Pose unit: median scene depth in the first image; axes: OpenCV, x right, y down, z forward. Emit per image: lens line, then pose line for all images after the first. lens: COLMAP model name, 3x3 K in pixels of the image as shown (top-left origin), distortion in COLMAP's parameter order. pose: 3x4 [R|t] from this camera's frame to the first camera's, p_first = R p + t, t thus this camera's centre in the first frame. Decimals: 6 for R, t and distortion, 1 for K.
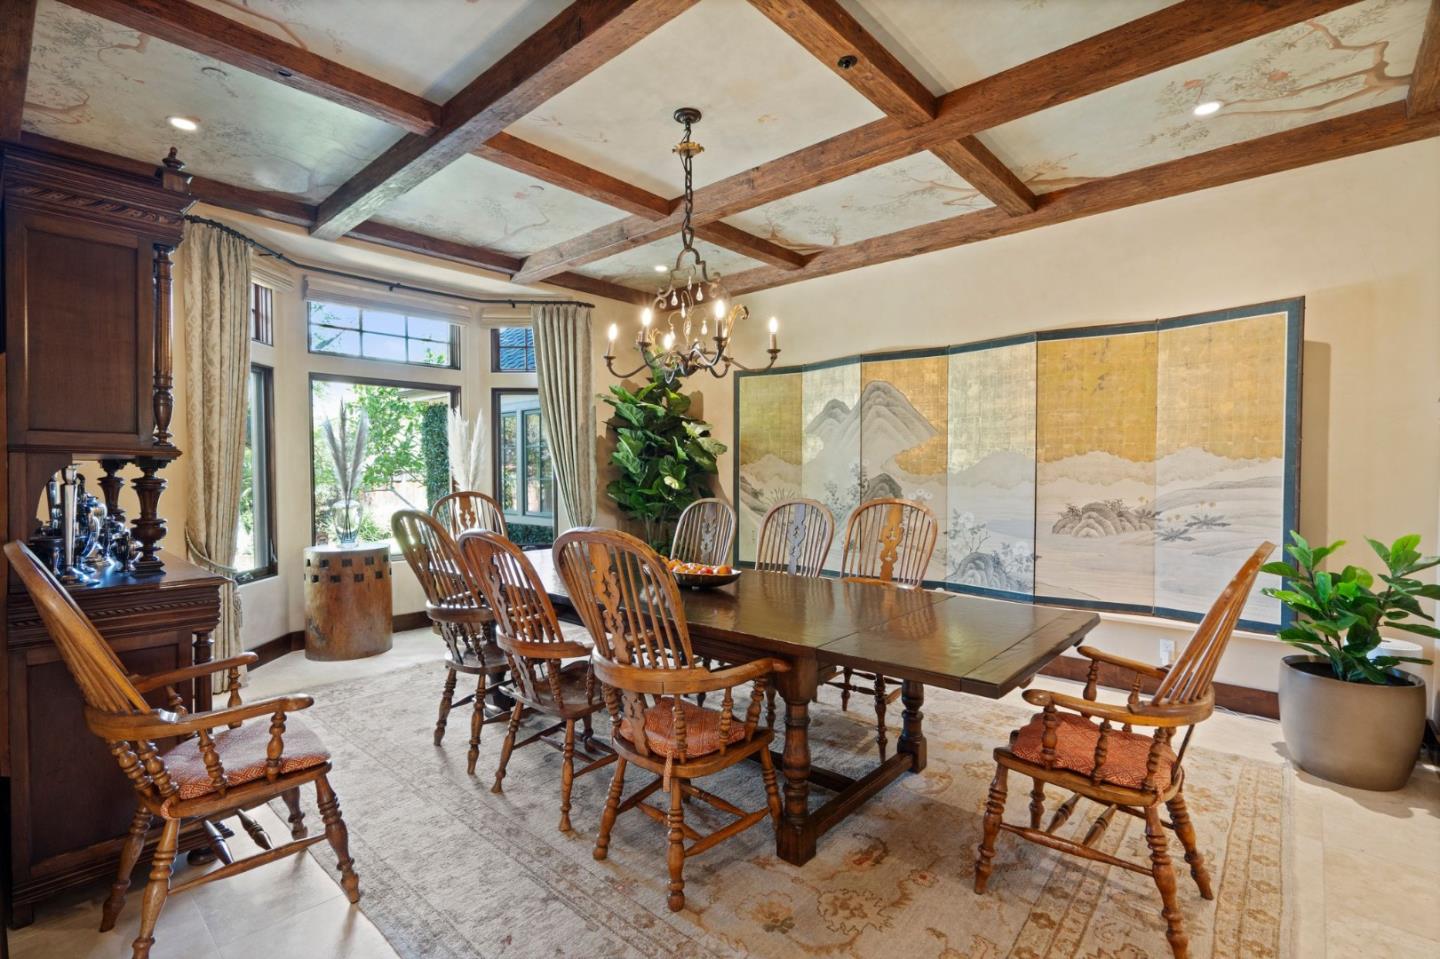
lens RADIAL K [[667.4, 0, 719.4], [0, 667.4, 481.7], [0, 0, 1]] dist [0.001216, 0.000048]
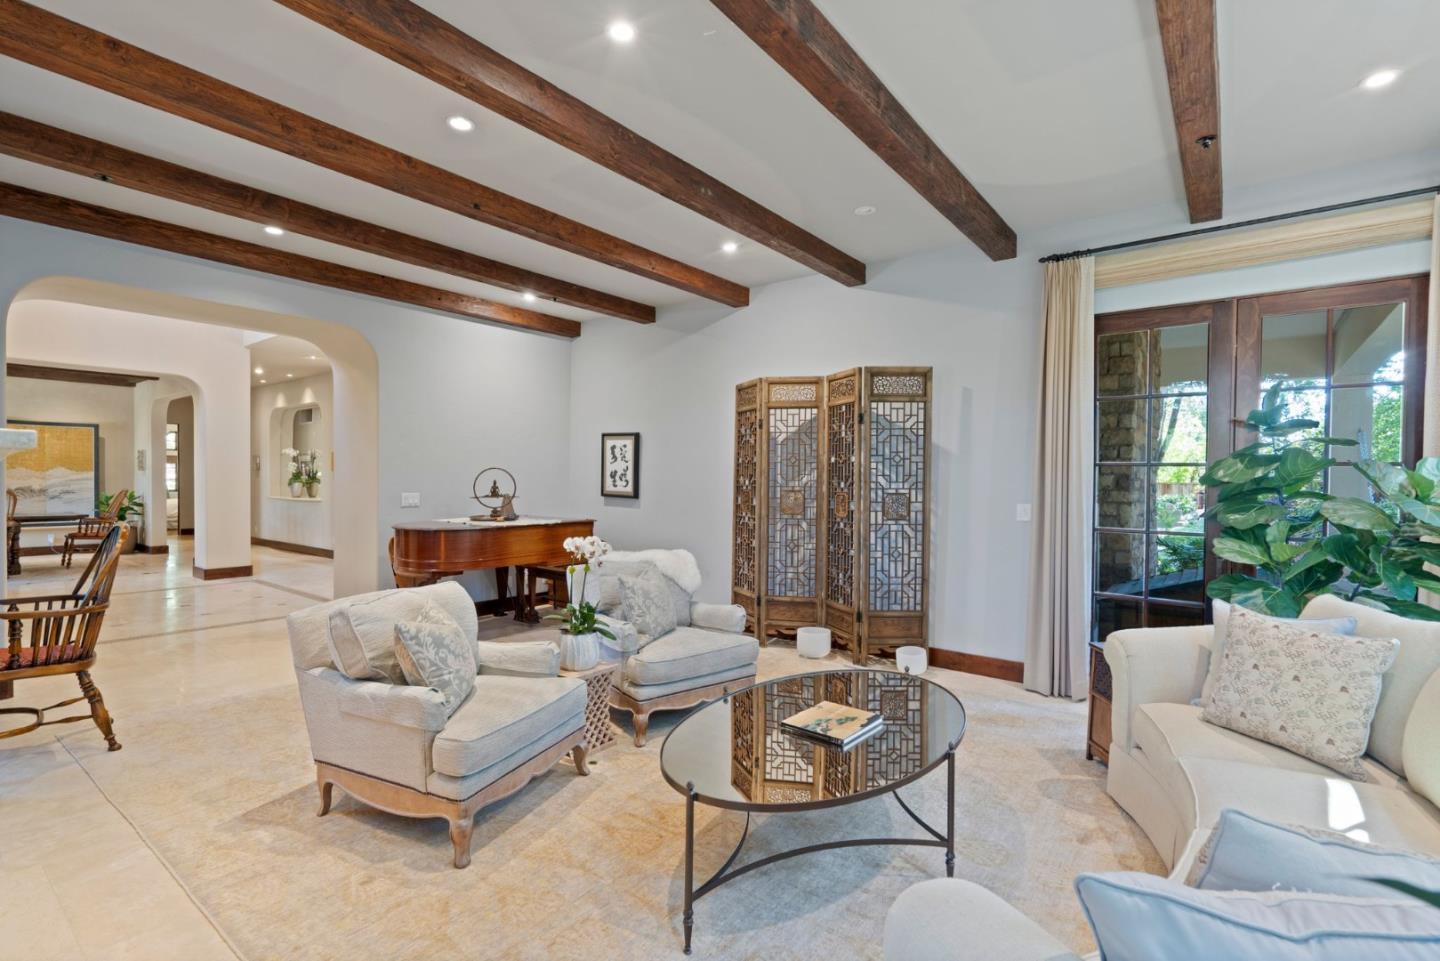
lens RADIAL K [[667.4, 0, 719.9], [0, 667.4, 484.9], [0, 0, 1]] dist [0.001216, 0.000048]
pose [[-0.066475, -0.010496, 0.997733, -2.411039], [0.012800, 0.999853, 0.011371, 0.030519], [-0.997706, 0.013527, -0.066331, -1.698261]]
